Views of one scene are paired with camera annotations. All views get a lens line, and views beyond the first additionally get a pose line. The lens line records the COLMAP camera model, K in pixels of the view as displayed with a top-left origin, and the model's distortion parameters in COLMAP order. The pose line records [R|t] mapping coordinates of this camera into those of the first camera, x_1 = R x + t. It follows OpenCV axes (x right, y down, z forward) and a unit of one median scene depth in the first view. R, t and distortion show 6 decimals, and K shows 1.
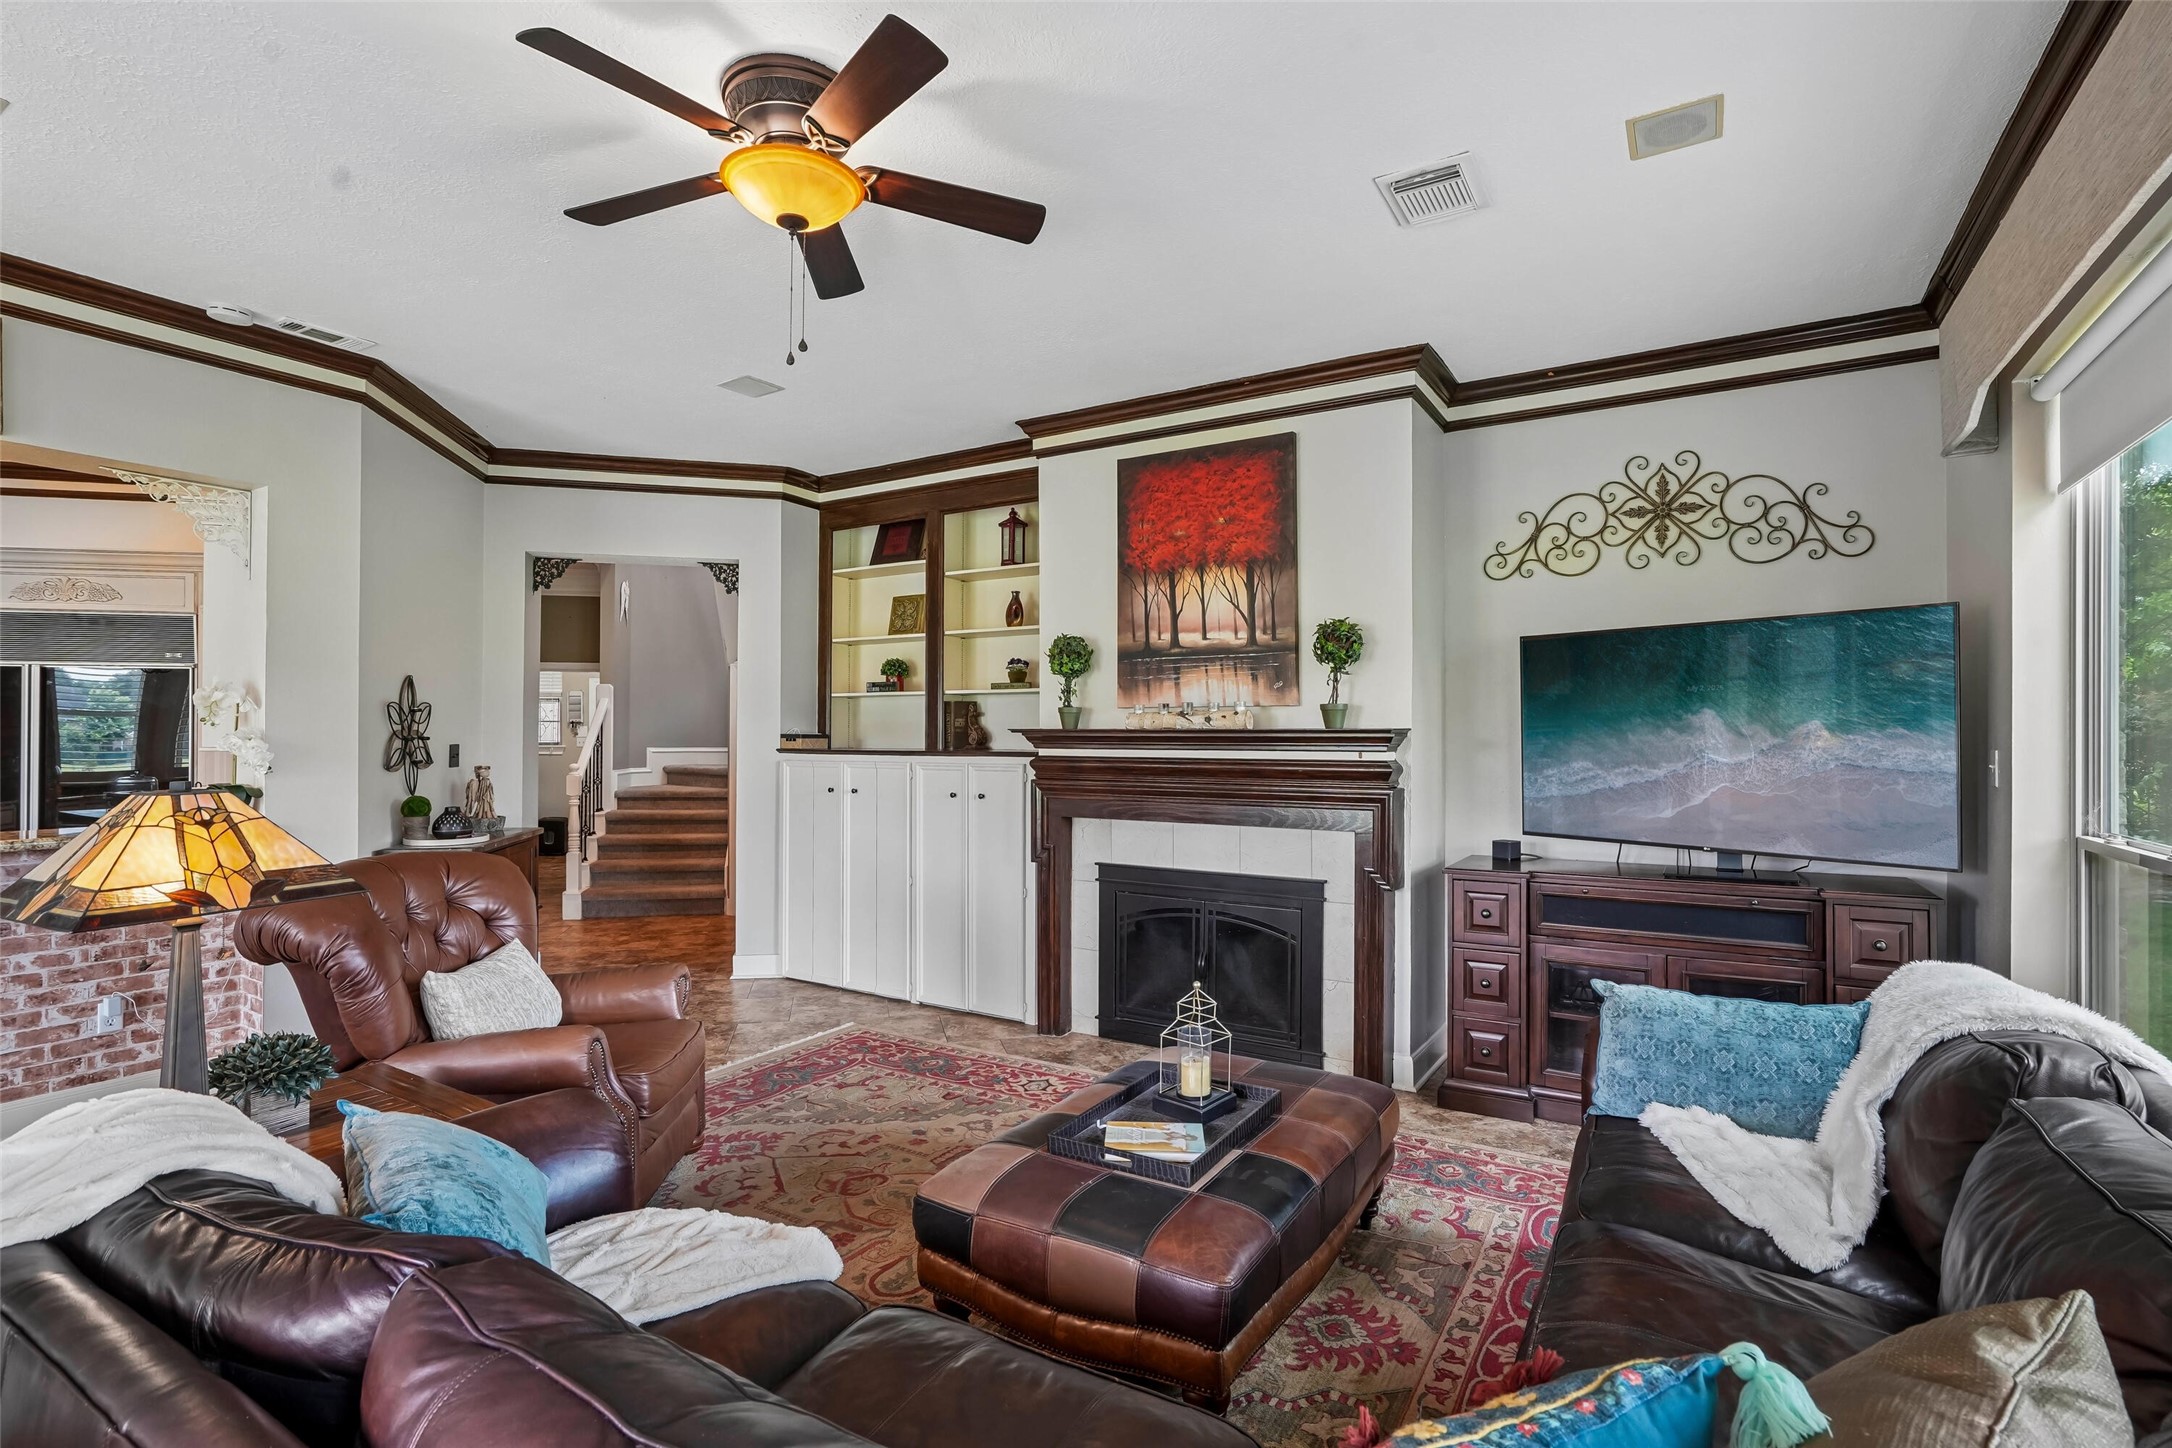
lens RADIAL K [[1008.5, 0, 1092.4], [0, 1008.5, 733.8], [0, 0, 1]] dist [-0.040392, 0.020805]
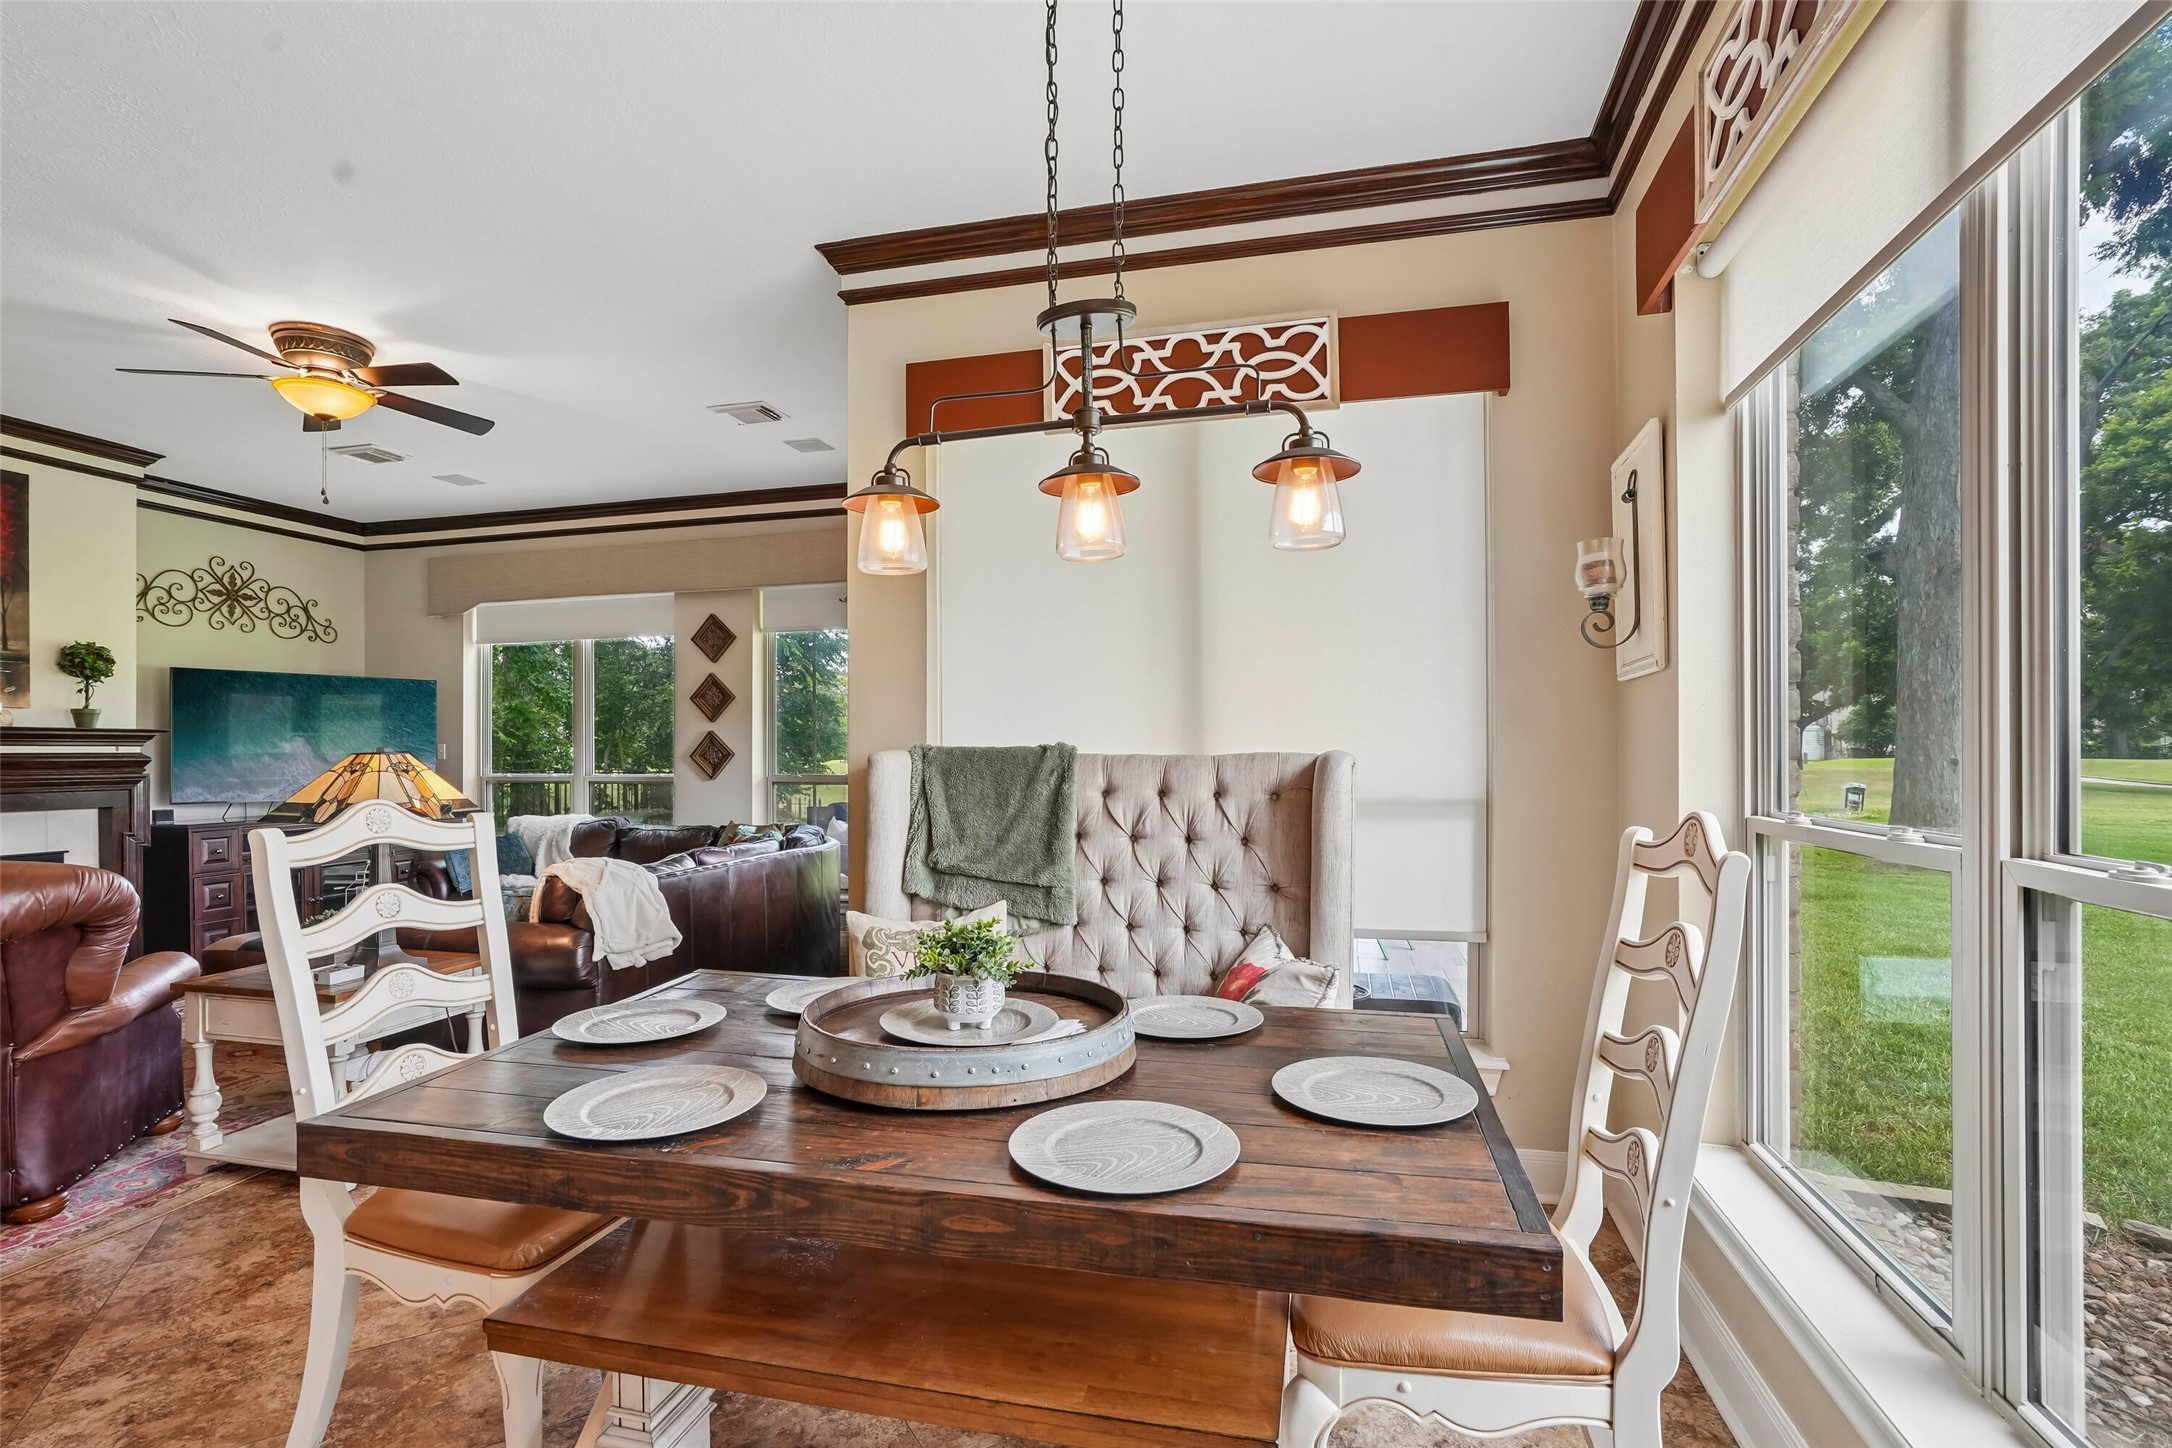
lens RADIAL K [[1008.5, 0, 1092.4], [0, 1008.5, 733.8], [0, 0, 1]] dist [-0.040392, 0.020805]
pose [[-0.295622, 0.015187, 0.955184, -1.322244], [-0.000066, 0.999873, -0.015918, 0.021097], [-0.955305, -0.004769, -0.295583, 0.156034]]
